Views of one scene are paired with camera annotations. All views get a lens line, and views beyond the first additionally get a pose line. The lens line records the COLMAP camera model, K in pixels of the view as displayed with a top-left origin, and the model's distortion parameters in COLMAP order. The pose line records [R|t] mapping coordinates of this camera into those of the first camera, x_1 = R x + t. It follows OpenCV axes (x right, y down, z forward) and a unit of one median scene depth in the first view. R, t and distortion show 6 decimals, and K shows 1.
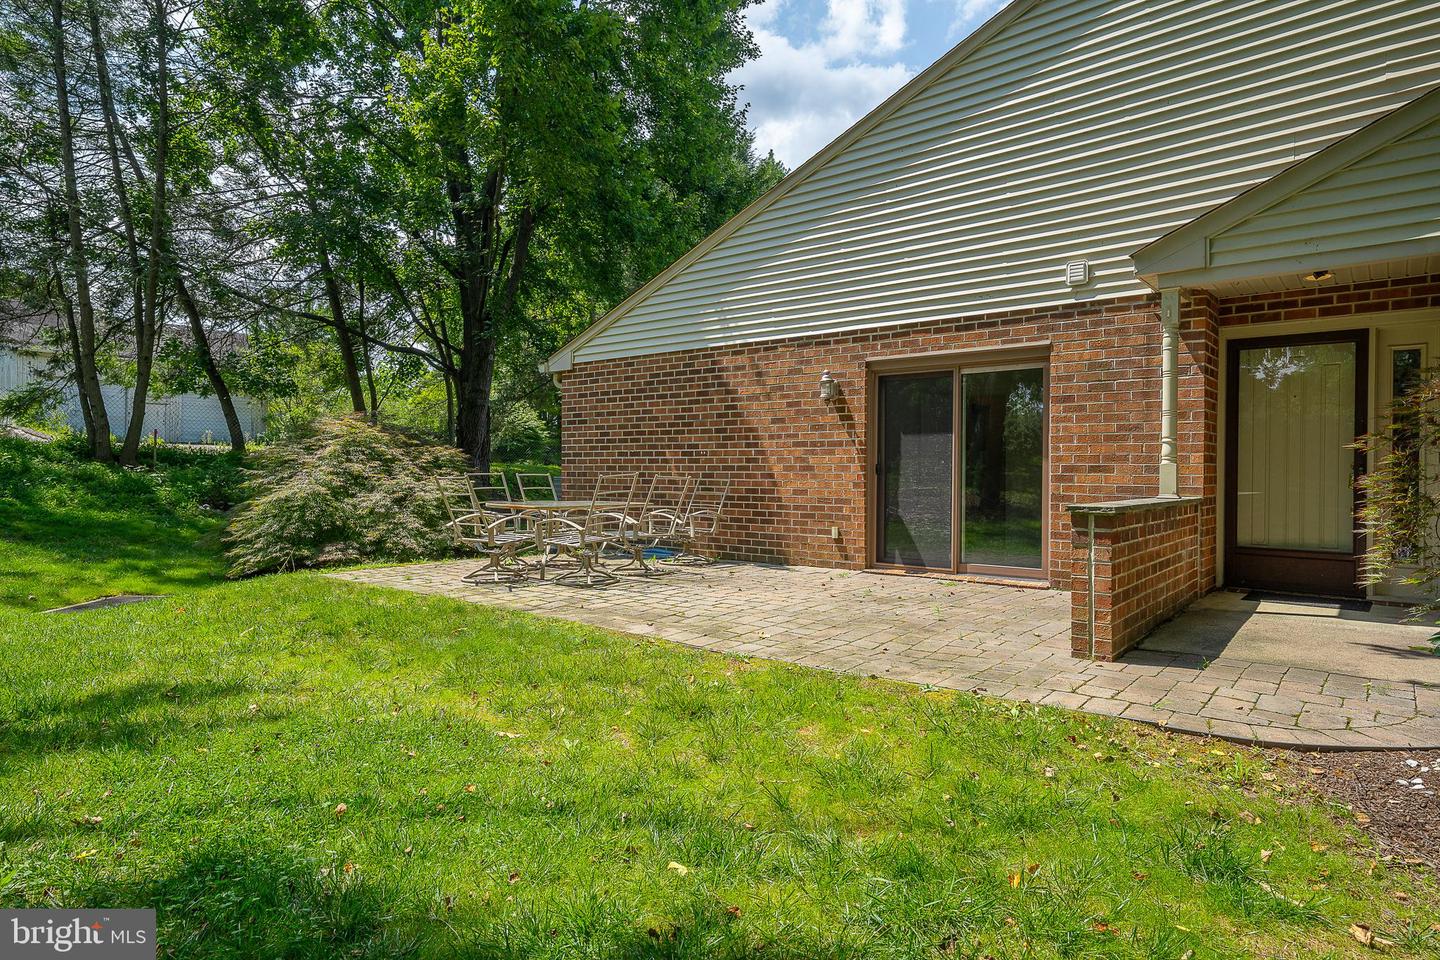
lens RADIAL K [[852.2, 0, 721.7], [0, 852.2, 480.0], [0, 0, 1]] dist [0.009681, 0.001935]
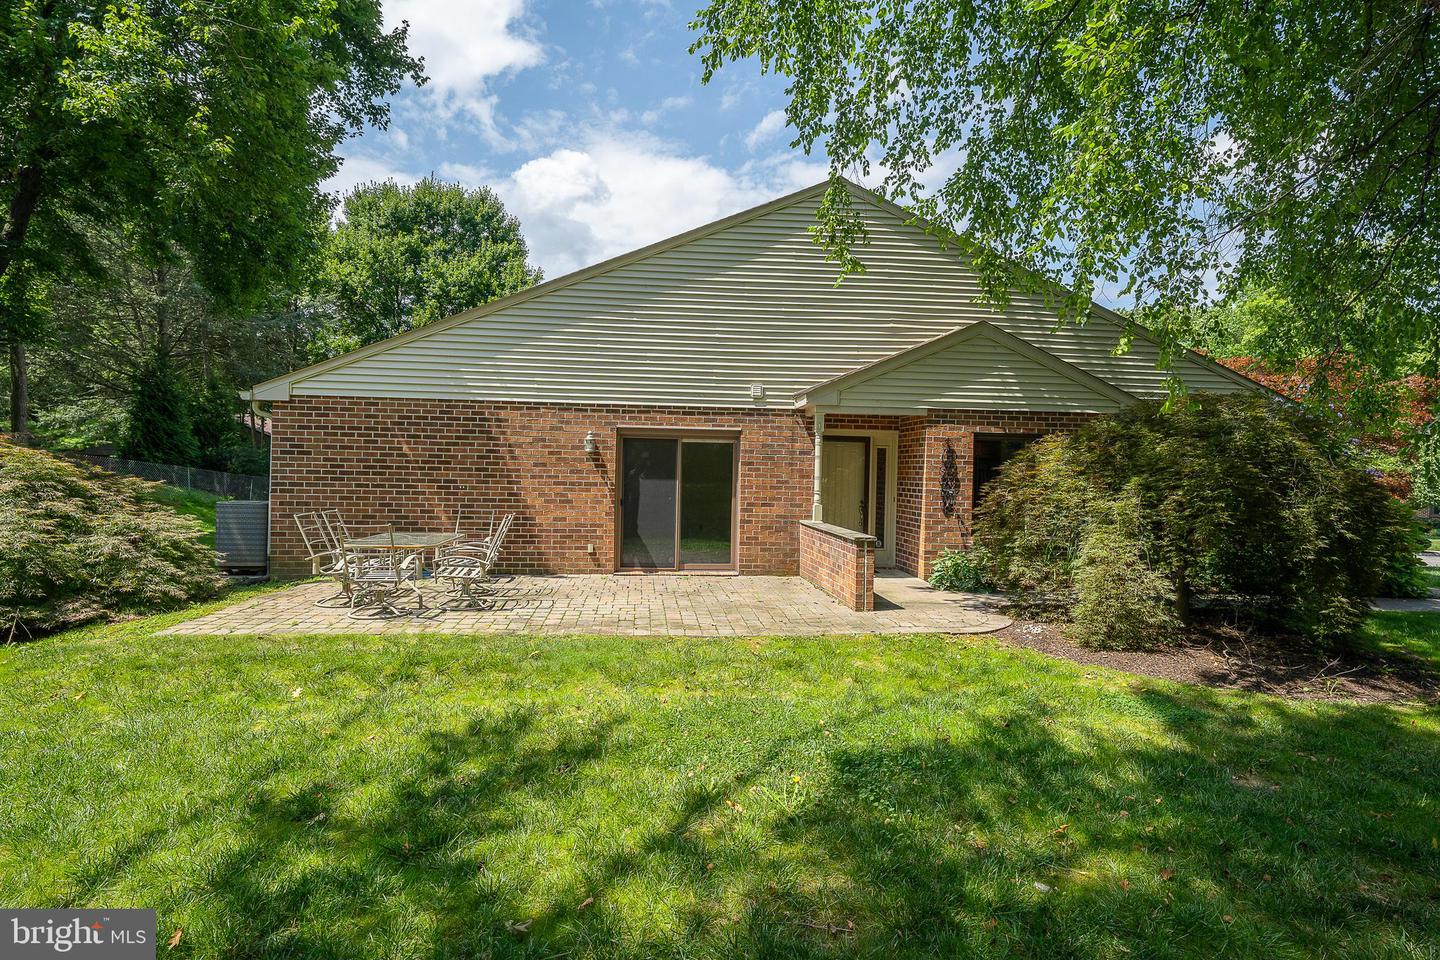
lens RADIAL K [[749.7, 0, 719.2], [0, 749.7, 473.0], [0, 0, 1]] dist [0.000777, 0.000072]
pose [[0.680821, 0.003253, 0.732443, -0.623159], [-0.012796, 0.999890, 0.007453, -0.073018], [-0.732338, -0.014446, 0.680788, 0.020312]]
